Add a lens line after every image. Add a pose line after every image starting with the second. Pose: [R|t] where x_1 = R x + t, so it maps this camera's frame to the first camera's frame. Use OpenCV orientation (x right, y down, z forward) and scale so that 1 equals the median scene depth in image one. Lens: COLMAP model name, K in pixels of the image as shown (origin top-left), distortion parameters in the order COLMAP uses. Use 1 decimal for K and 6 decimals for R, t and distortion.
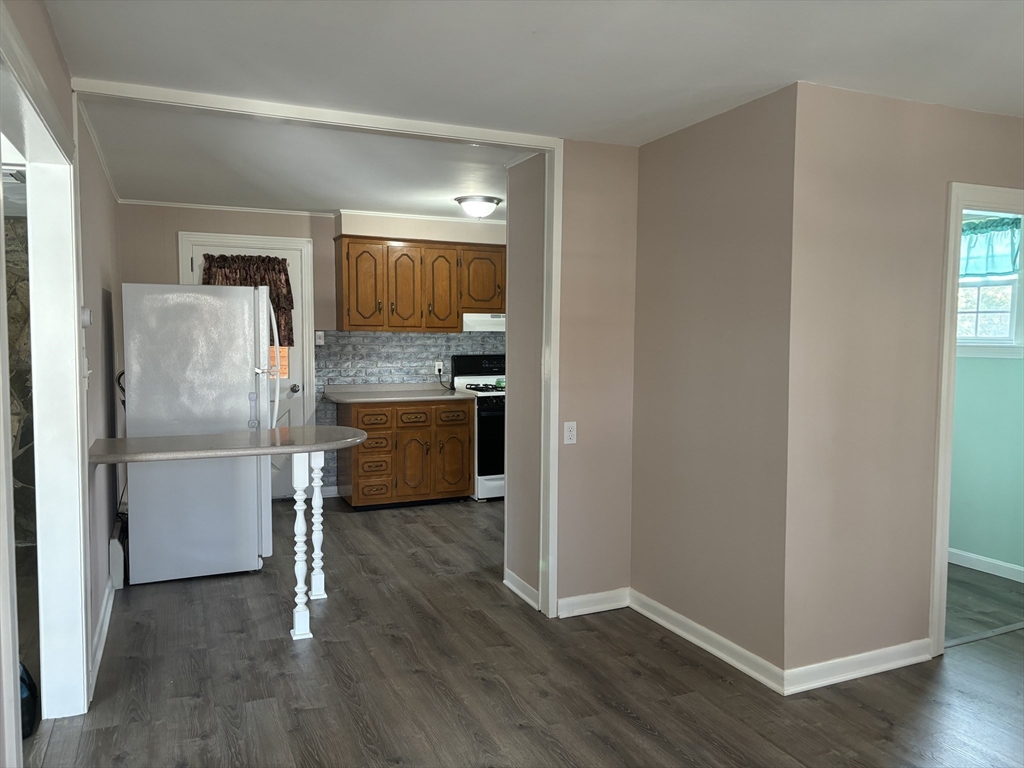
lens RADIAL K [[772.2, 0, 512.7], [0, 772.2, 387.2], [0, 0, 1]] dist [0.055491, -0.053629]
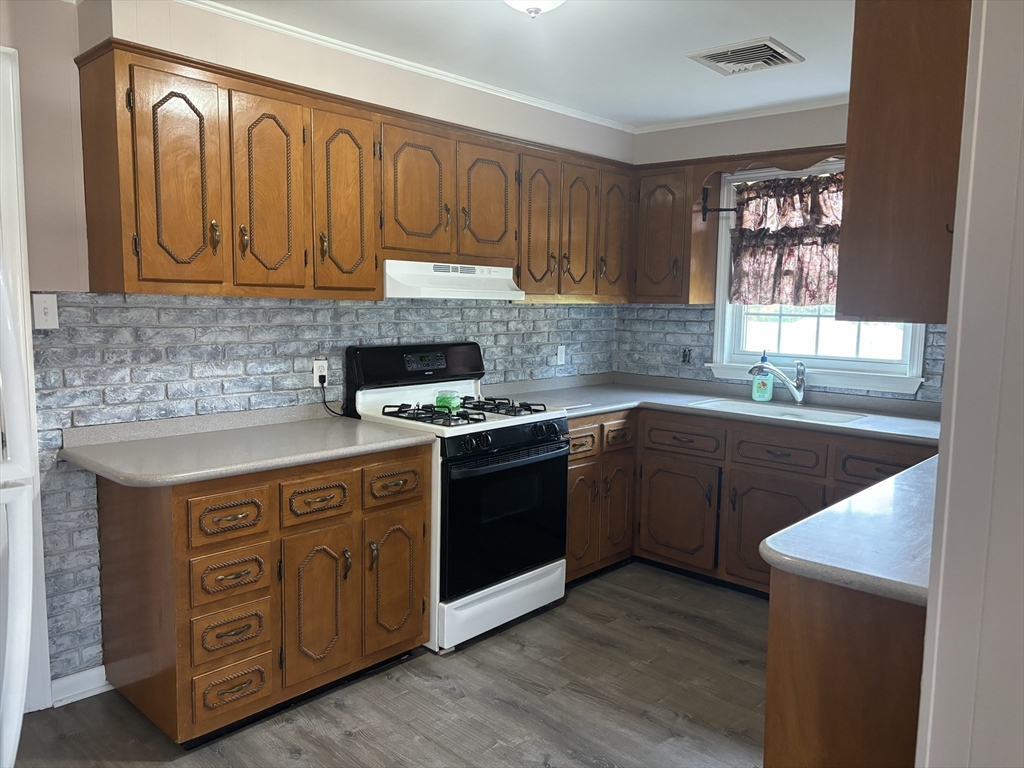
lens RADIAL K [[777.2, 0, 508.2], [0, 777.2, 384.1], [0, 0, 1]] dist [0.053892, -0.107728]
pose [[0.918005, -0.033054, 0.395188, -0.188608], [0.017687, 0.998941, 0.042466, -0.038592], [-0.396173, -0.031994, 0.917618, 0.534184]]
